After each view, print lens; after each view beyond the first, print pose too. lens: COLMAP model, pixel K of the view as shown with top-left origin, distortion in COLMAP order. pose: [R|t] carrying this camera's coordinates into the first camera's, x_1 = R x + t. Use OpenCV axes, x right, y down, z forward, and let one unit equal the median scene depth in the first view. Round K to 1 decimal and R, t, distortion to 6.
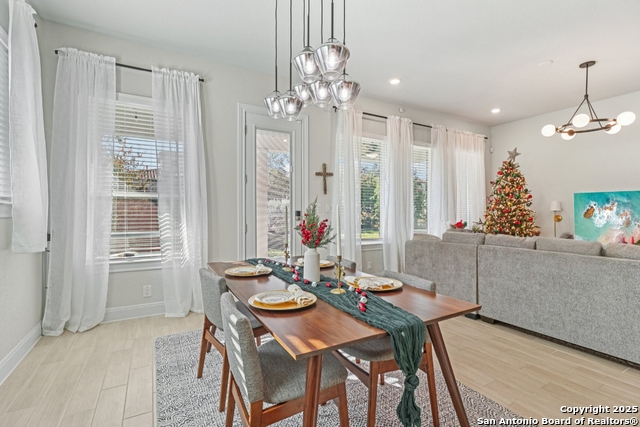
lens RADIAL K [[296.2, 0, 323.4], [0, 296.2, 216.5], [0, 0, 1]] dist [0.002528, -0.000373]
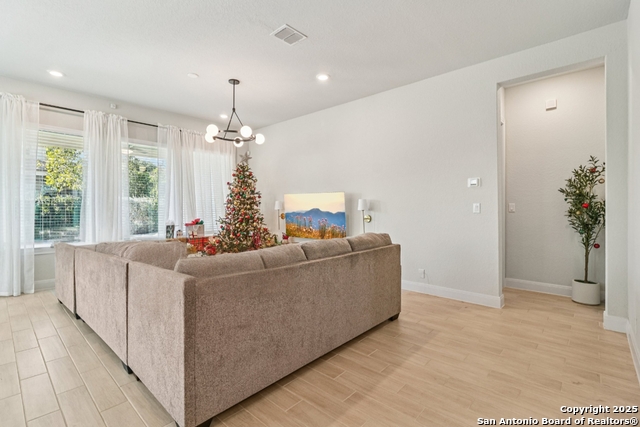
lens RADIAL K [[296.2, 0, 318.4], [0, 296.2, 208.8], [0, 0, 1]] dist [0.002528, -0.000373]
pose [[0.948996, -0.002031, 0.315282, 0.784245], [0.006625, 0.999887, -0.013500, -0.008491], [-0.315219, 0.014900, 0.948902, -0.163208]]
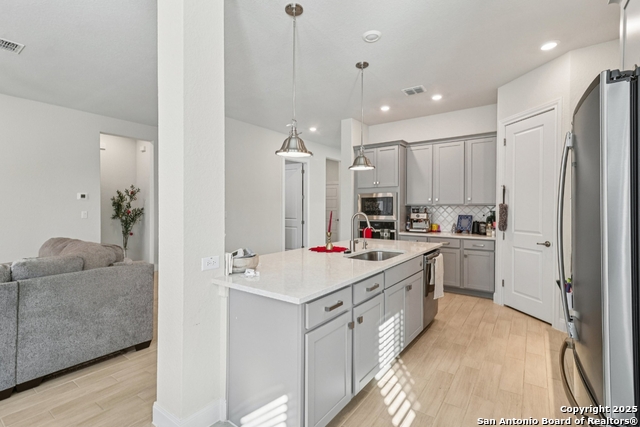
lens RADIAL K [[296.2, 0, 317.2], [0, 296.2, 213.2], [0, 0, 1]] dist [0.002528, -0.000373]
pose [[-0.404770, -0.018991, 0.914221, -0.070852], [0.013870, 0.999542, 0.026904, -0.049012], [-0.914313, 0.023570, -0.404321, 0.171430]]
